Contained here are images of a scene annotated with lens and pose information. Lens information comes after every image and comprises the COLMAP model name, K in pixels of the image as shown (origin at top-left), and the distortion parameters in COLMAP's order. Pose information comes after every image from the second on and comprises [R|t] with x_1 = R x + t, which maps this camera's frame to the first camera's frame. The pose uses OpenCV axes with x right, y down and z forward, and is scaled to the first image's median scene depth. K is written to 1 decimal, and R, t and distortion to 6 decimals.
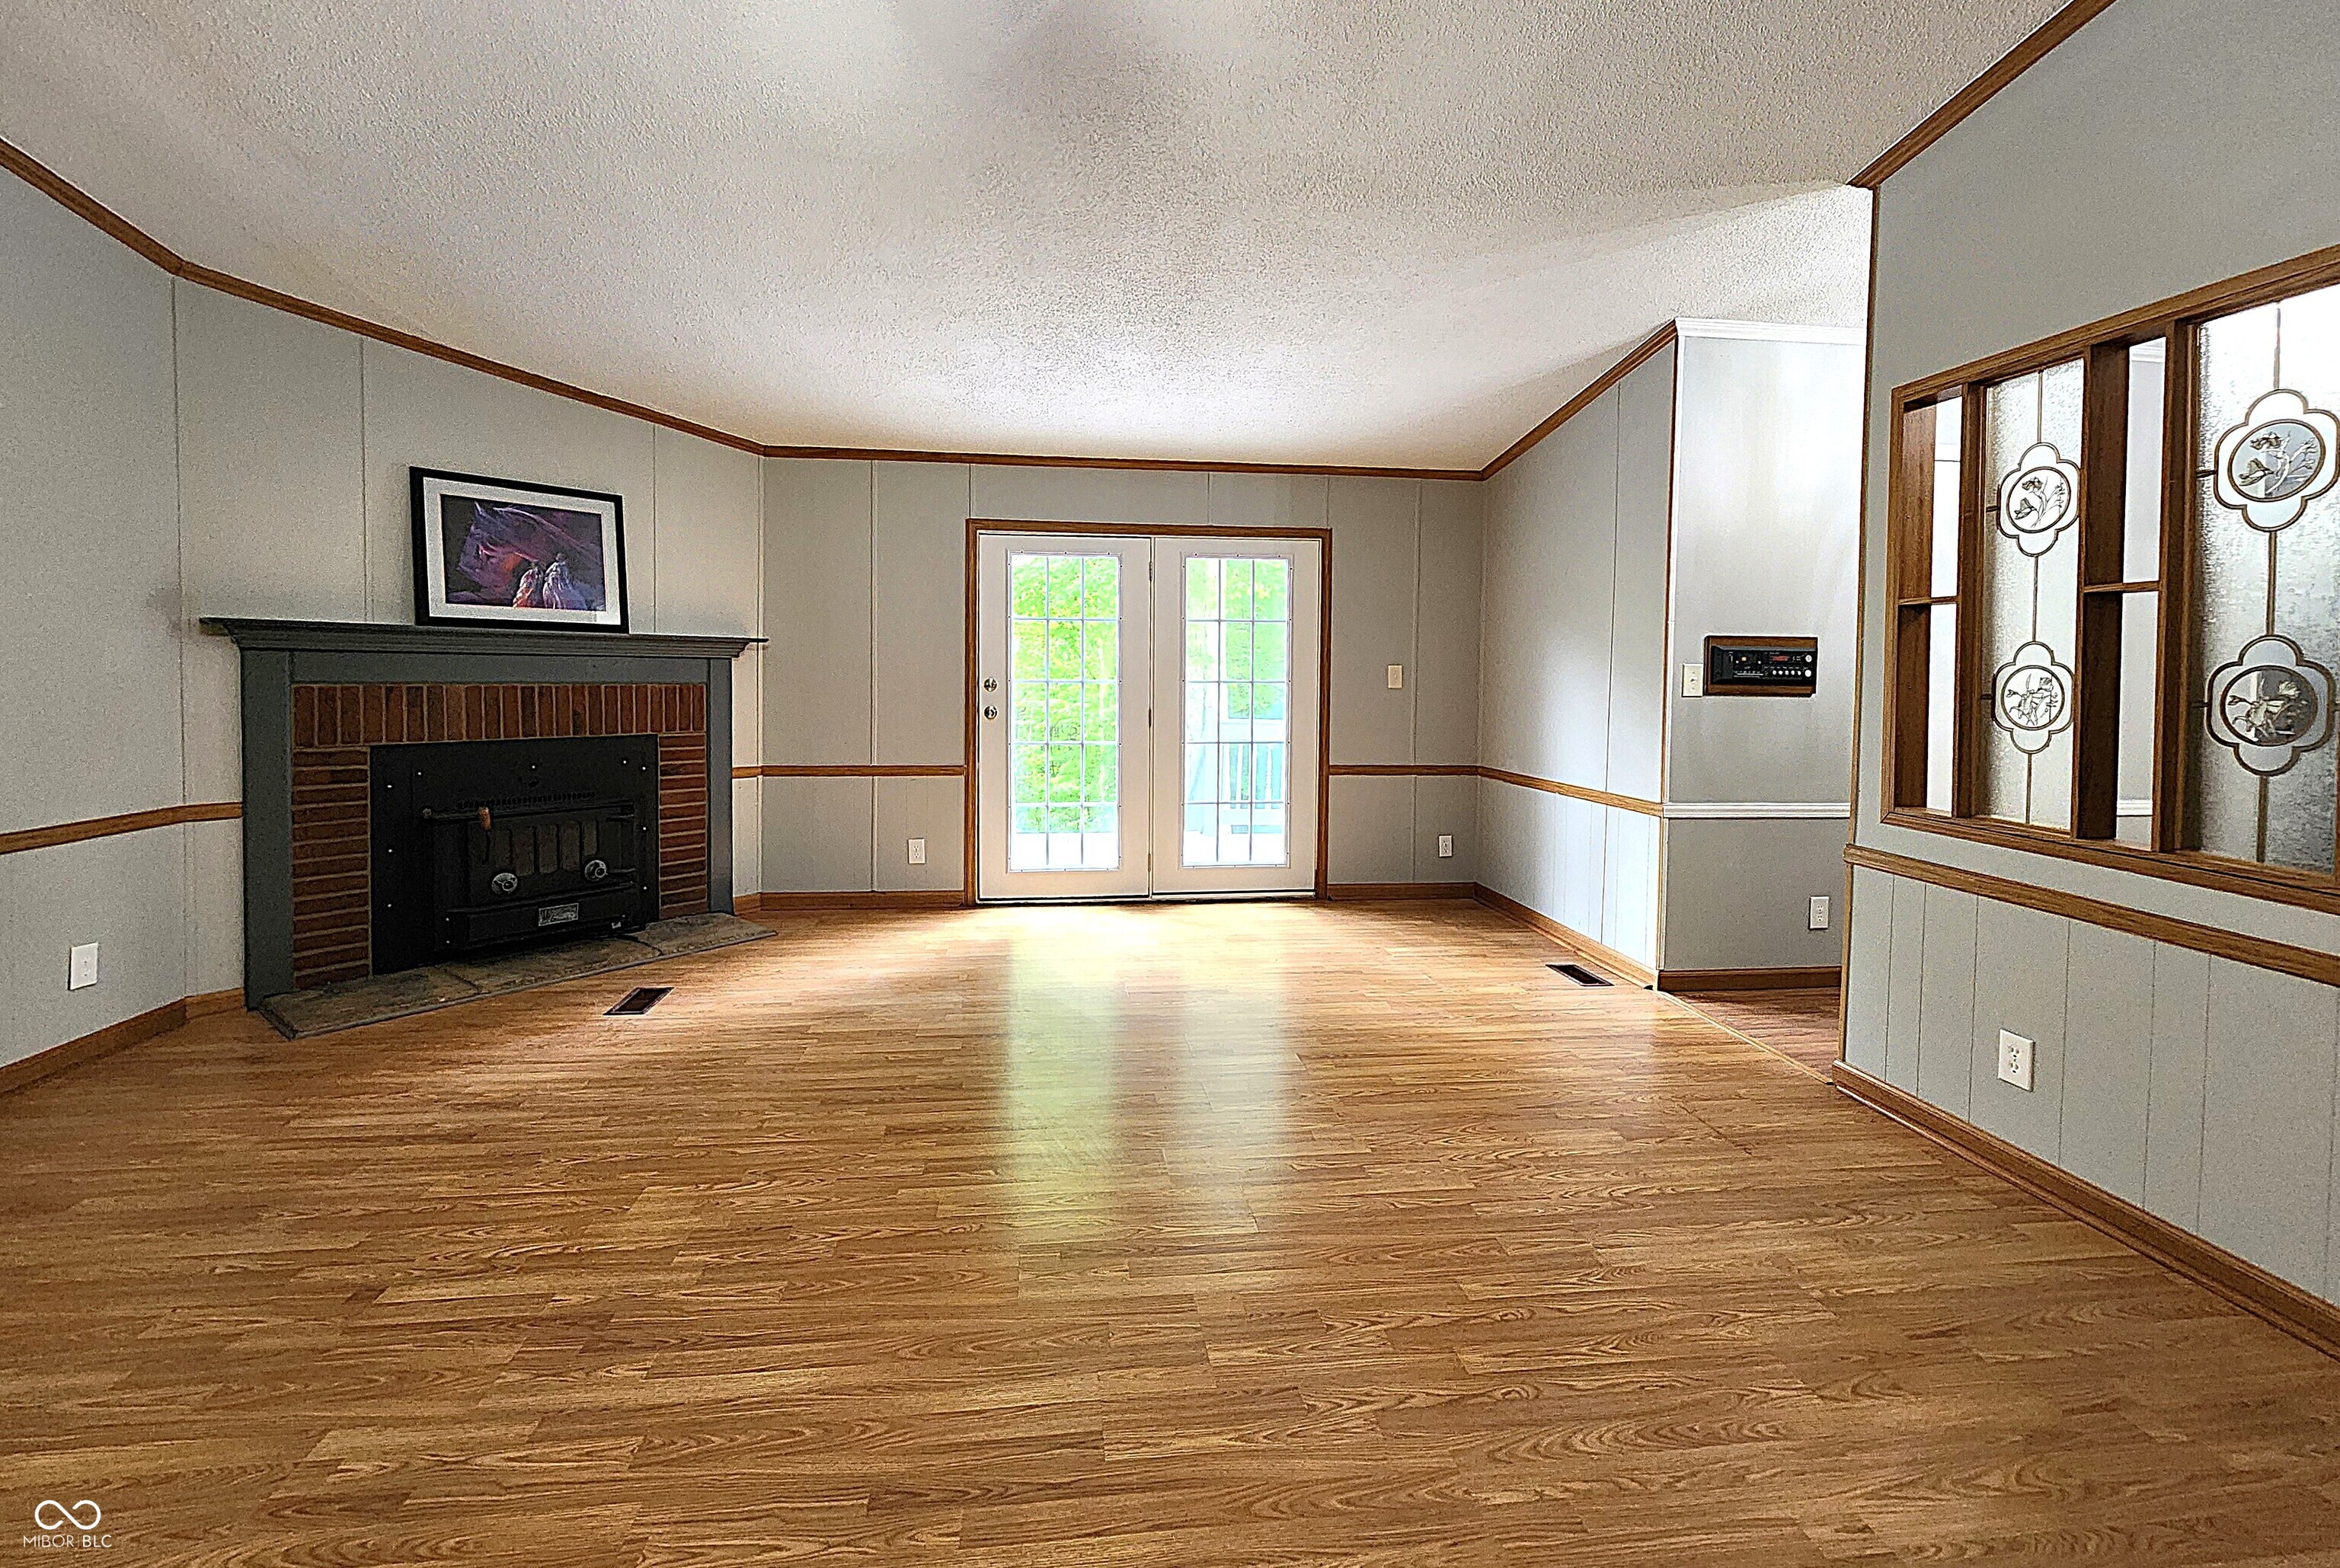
lens RADIAL K [[992.1, 0, 1168.6], [0, 992.1, 702.4], [0, 0, 1]] dist [0.001227, 0.000092]
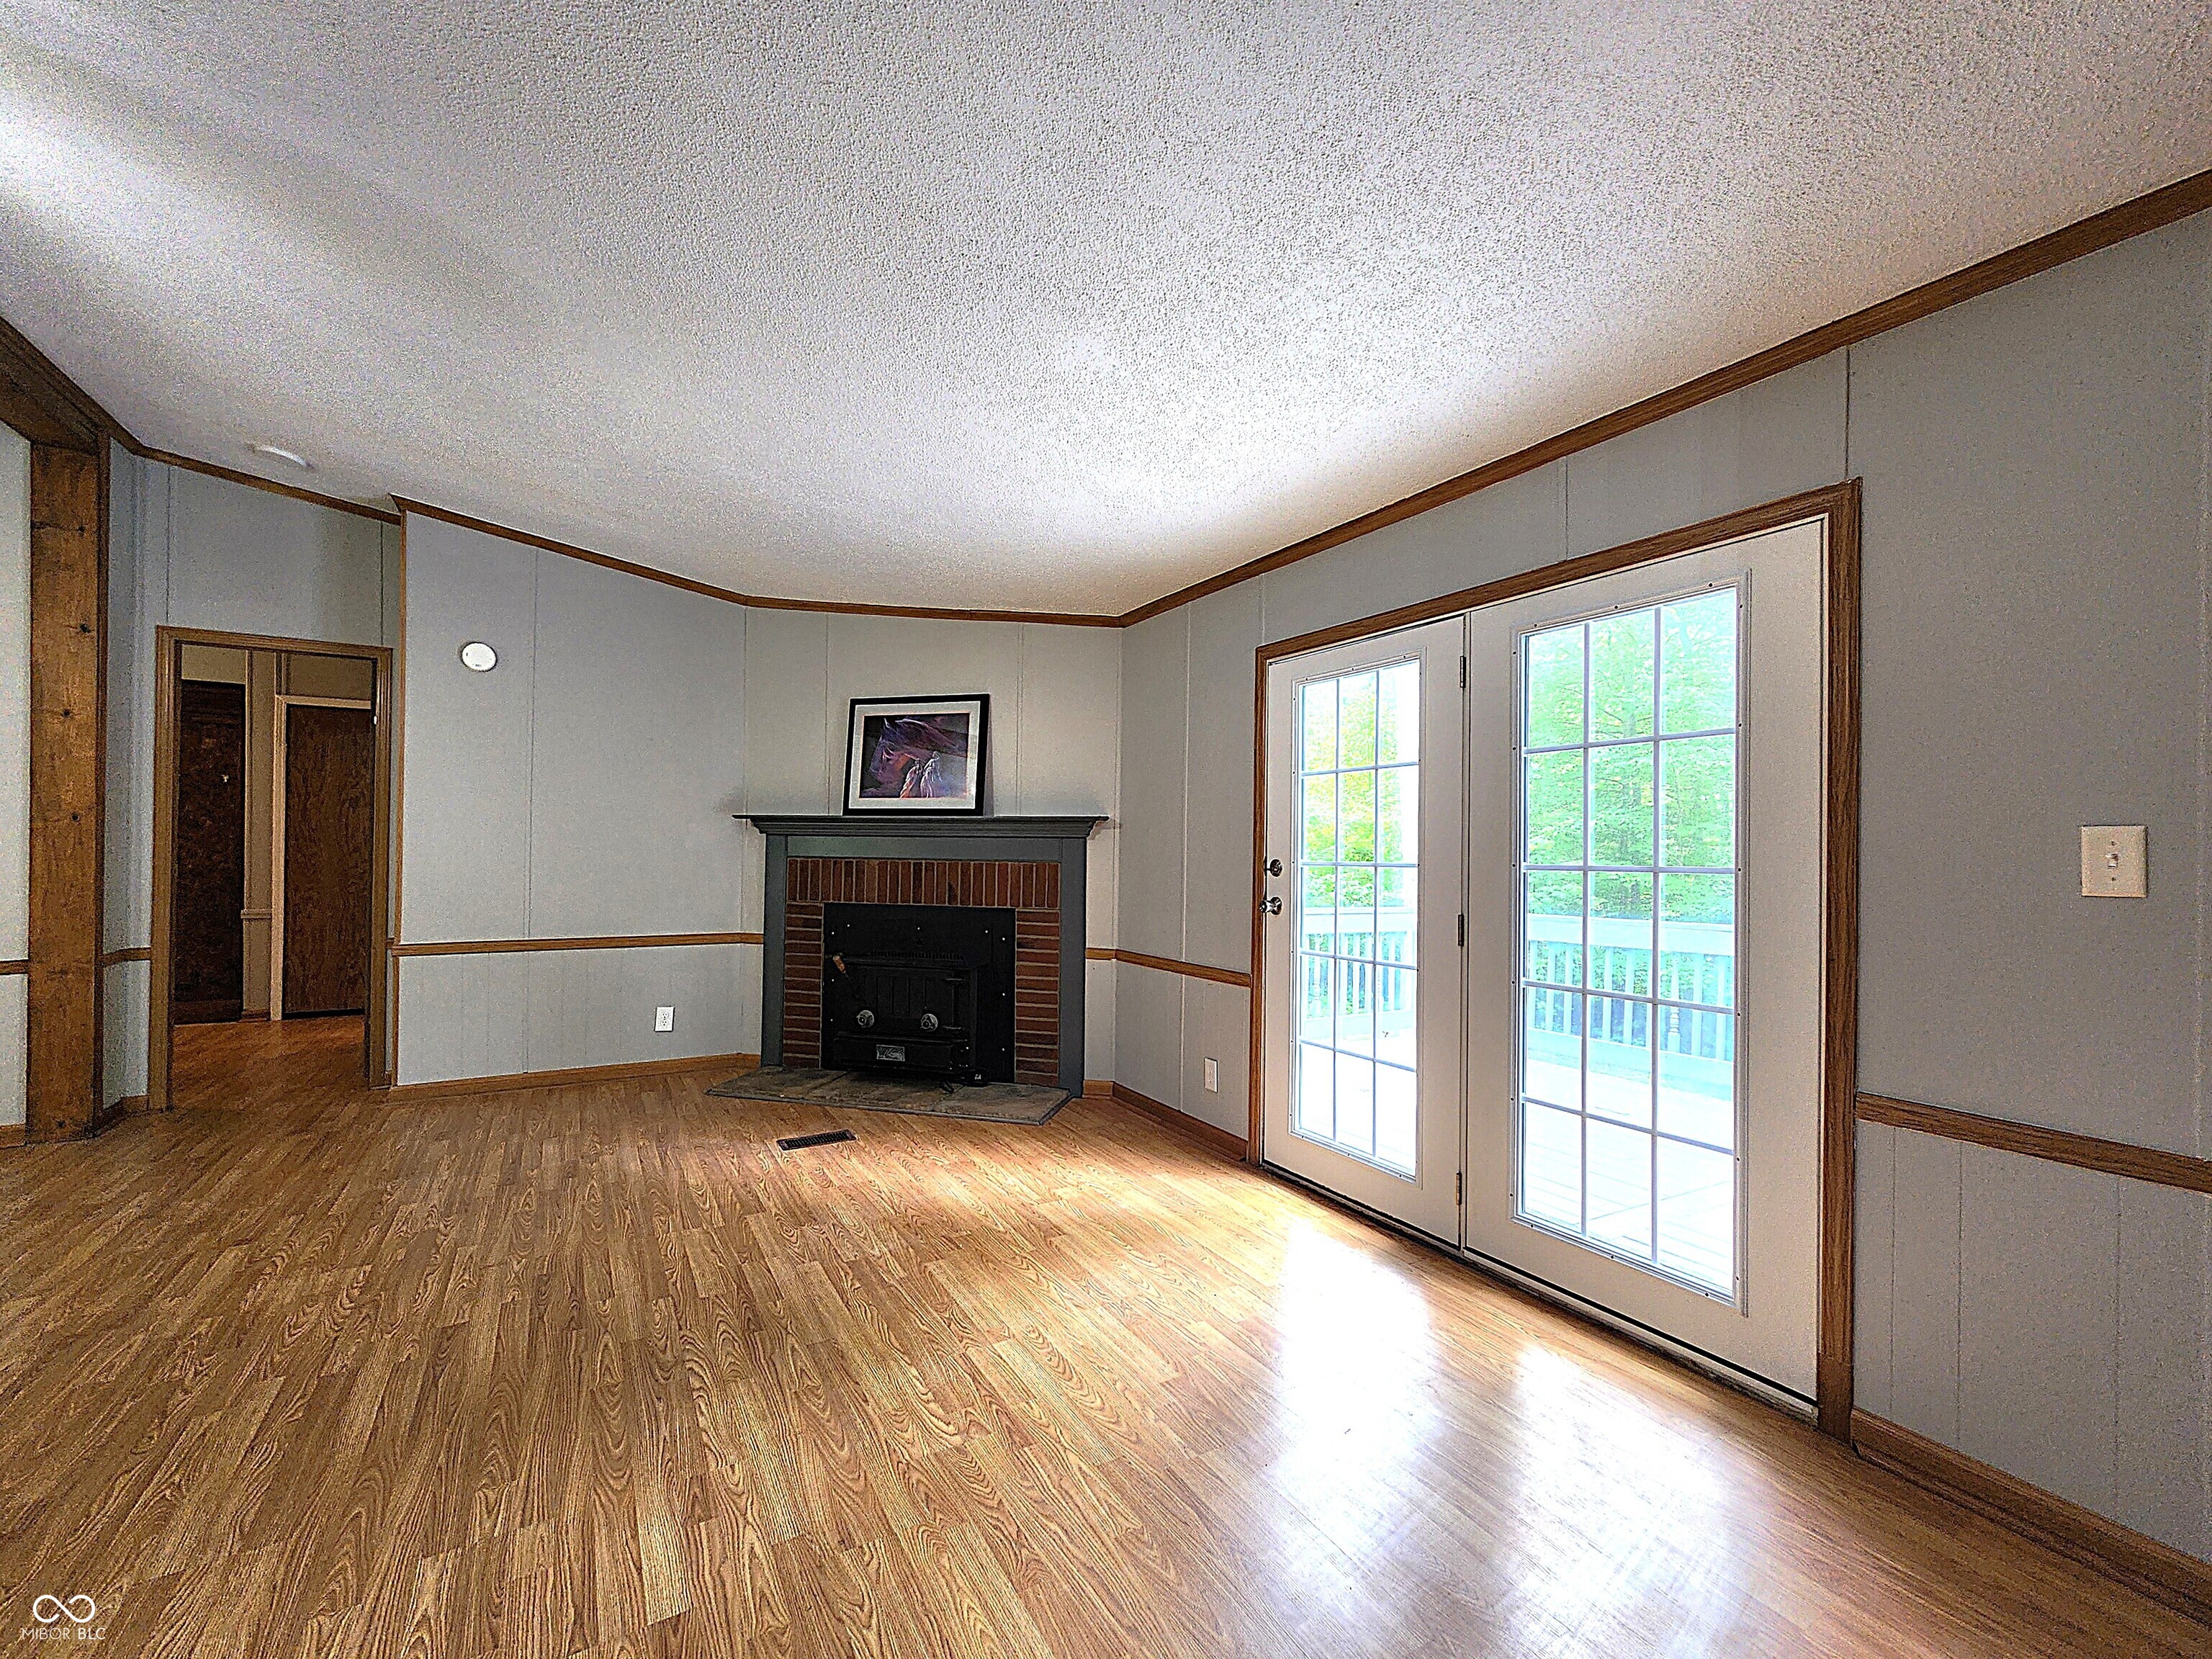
lens RADIAL K [[918.3, 0, 1094.6], [0, 918.3, 848.4], [0, 0, 1]] dist [0.000250, -0.000030]
pose [[0.391972, -0.006992, -0.919951, 0.480650], [-0.035557, 0.999109, -0.022743, -0.015032], [0.919290, 0.041625, 0.391374, 0.756604]]
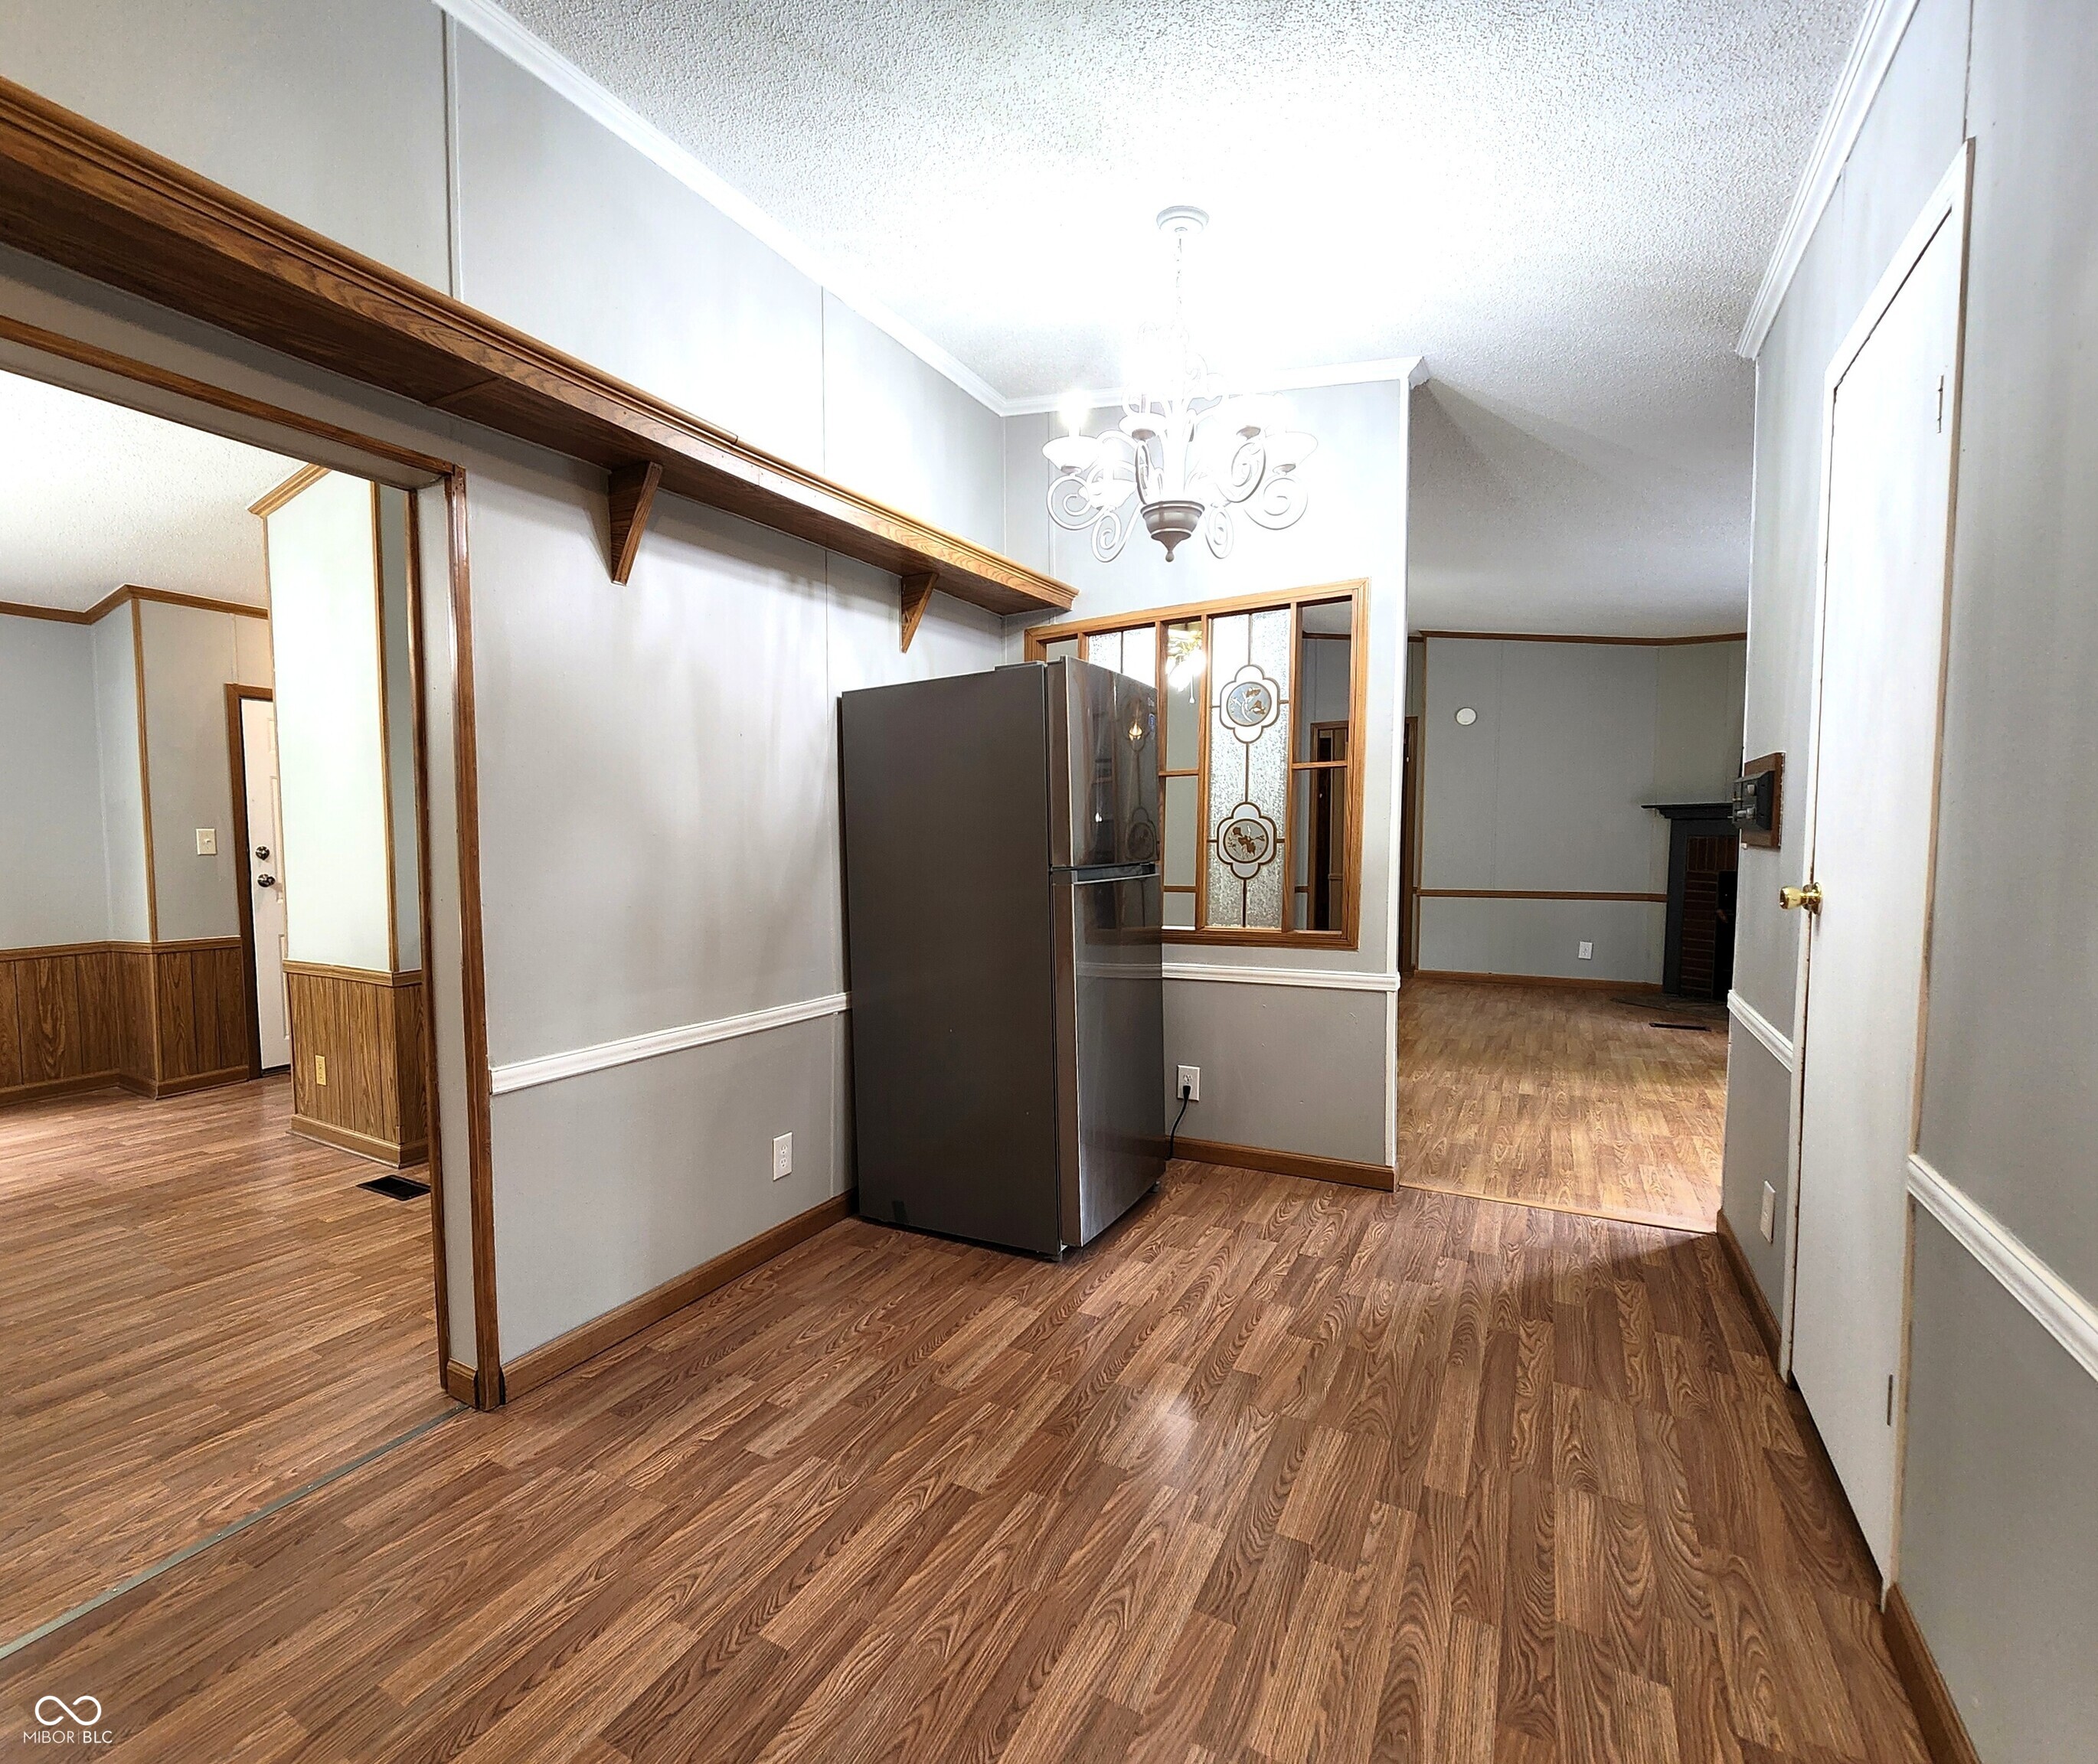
lens RADIAL K [[995.3, 0, 903.6], [0, 995.3, 901.8], [0, 0, 1]] dist [-0.002411, -0.000594]
pose [[-0.641647, 0.047176, -0.765548, 1.365096], [-0.019465, 0.996784, 0.077740, -0.011461], [0.766753, 0.064784, -0.638665, 0.916639]]
